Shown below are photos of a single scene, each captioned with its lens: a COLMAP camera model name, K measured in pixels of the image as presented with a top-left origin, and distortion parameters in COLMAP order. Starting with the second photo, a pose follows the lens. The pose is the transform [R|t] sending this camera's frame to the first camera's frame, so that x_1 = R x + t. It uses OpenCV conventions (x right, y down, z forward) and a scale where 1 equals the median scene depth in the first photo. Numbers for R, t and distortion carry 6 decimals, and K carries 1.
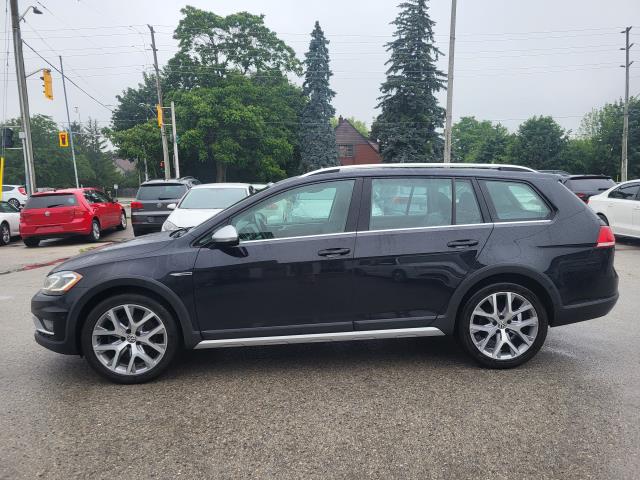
lens RADIAL K [[477.5, 0, 302.6], [0, 477.5, 242.0], [0, 0, 1]] dist [0.049808, -0.040357]
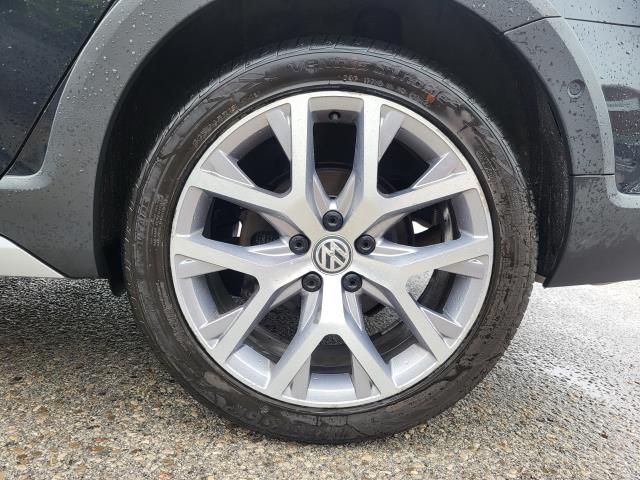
lens RADIAL K [[477.5, 0, 318.7], [0, 477.5, 243.3], [0, 0, 1]] dist [0.049808, -0.040357]
pose [[0.994347, 0.104907, 0.016371, 0.404984], [-0.105980, 0.990020, 0.092890, 0.146946], [-0.006462, -0.094100, 0.995542, 0.780791]]
